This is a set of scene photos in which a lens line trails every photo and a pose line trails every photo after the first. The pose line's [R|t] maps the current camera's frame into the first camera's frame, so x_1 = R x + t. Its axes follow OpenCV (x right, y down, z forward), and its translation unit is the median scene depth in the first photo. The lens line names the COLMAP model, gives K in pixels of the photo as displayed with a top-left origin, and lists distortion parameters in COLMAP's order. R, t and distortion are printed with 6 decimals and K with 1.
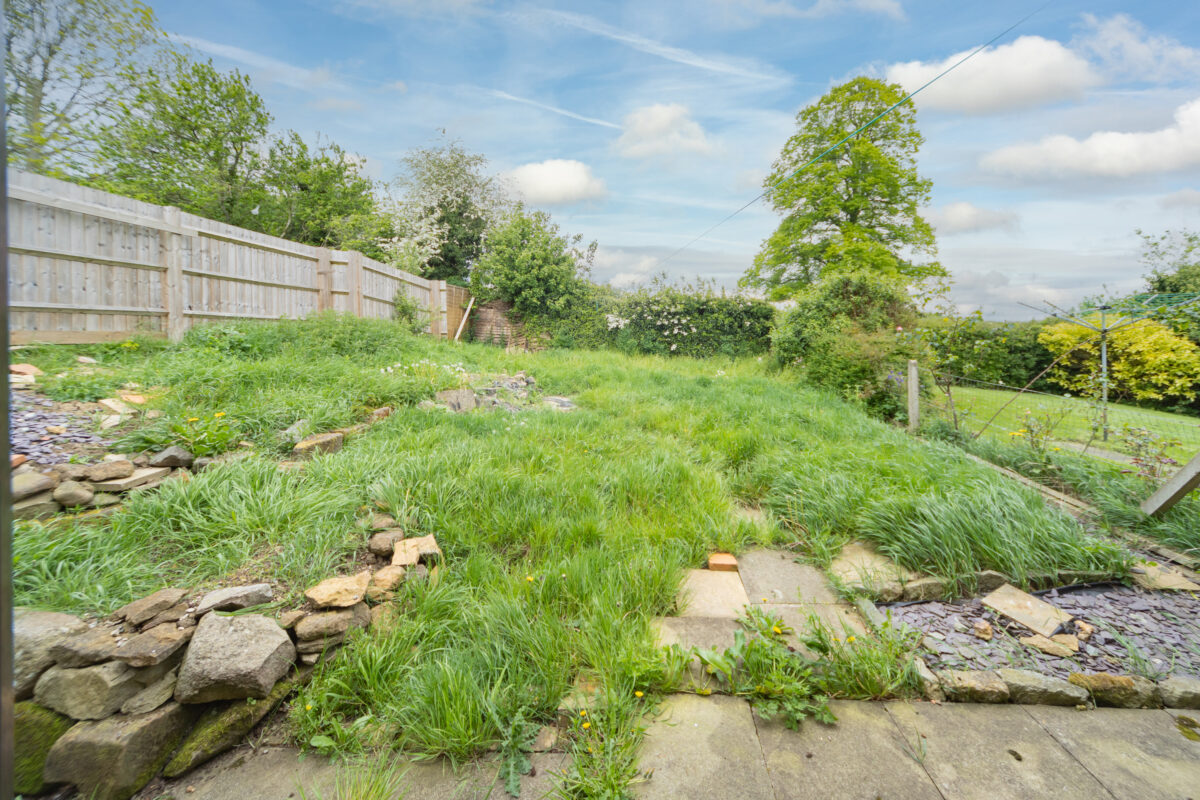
lens RADIAL K [[413.8, 0, 617.3], [0, 413.8, 341.9], [0, 0, 1]] dist [0.007004, 0.000231]
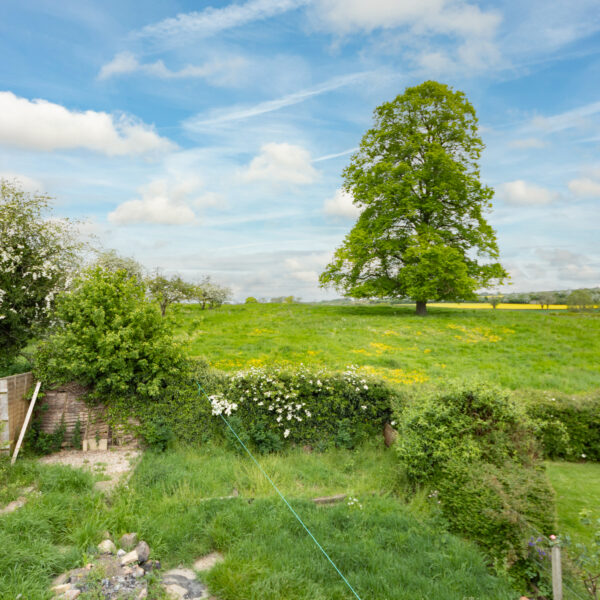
lens RADIAL K [[449.5, 0, 298.9], [0, 449.5, 314.5], [0, 0, 1]] dist [-0.002623, 0.011406]
pose [[0.968002, -0.011716, 0.250669, -0.079658], [0.013955, 0.999877, -0.007156, -0.230550], [-0.250554, 0.010425, 0.968046, 0.031745]]
